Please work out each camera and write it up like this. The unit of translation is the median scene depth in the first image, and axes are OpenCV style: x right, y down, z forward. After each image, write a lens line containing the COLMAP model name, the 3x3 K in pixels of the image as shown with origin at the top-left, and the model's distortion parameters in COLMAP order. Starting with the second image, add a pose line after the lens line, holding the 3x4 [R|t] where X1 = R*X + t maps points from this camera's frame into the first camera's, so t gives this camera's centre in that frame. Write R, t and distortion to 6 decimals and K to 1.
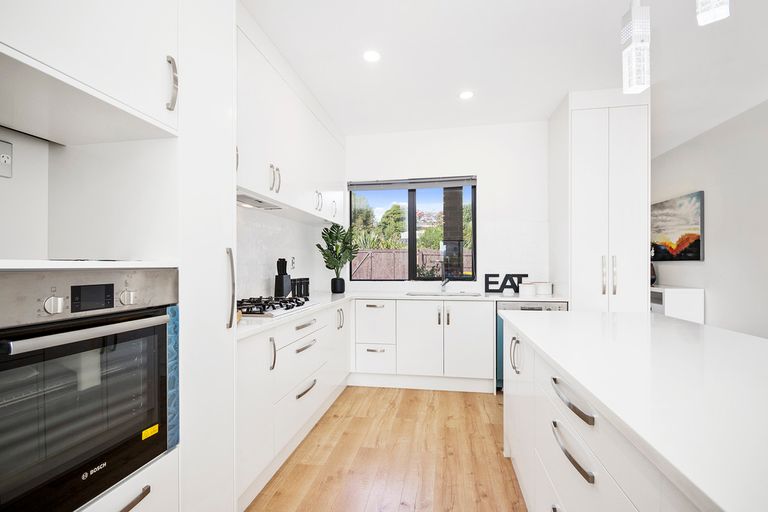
lens RADIAL K [[357.9, 0, 383.0], [0, 357.9, 265.4], [0, 0, 1]] dist [-0.000068, -0.000403]
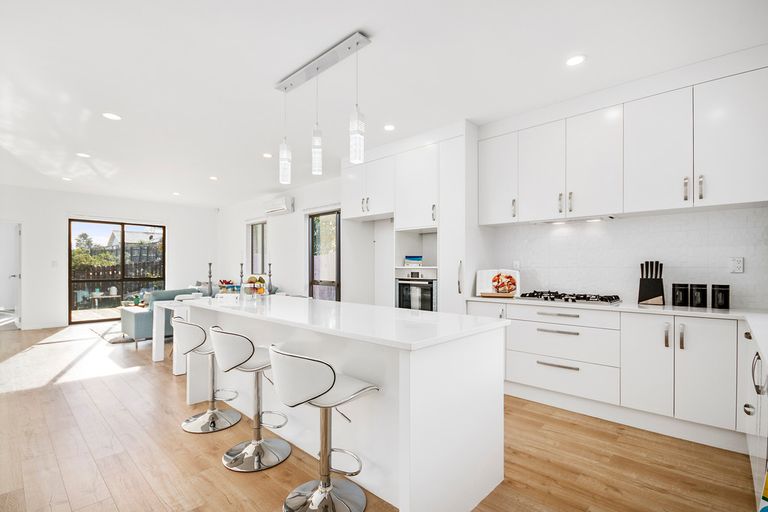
lens RADIAL K [[357.9, 0, 383.0], [0, 357.9, 265.4], [0, 0, 1]] dist [-0.000068, -0.000403]
pose [[-0.537697, -0.001327, -0.843137, 1.106673], [-0.000371, 0.999999, -0.001338, -0.007473], [0.843138, -0.000407, -0.537697, 1.085568]]
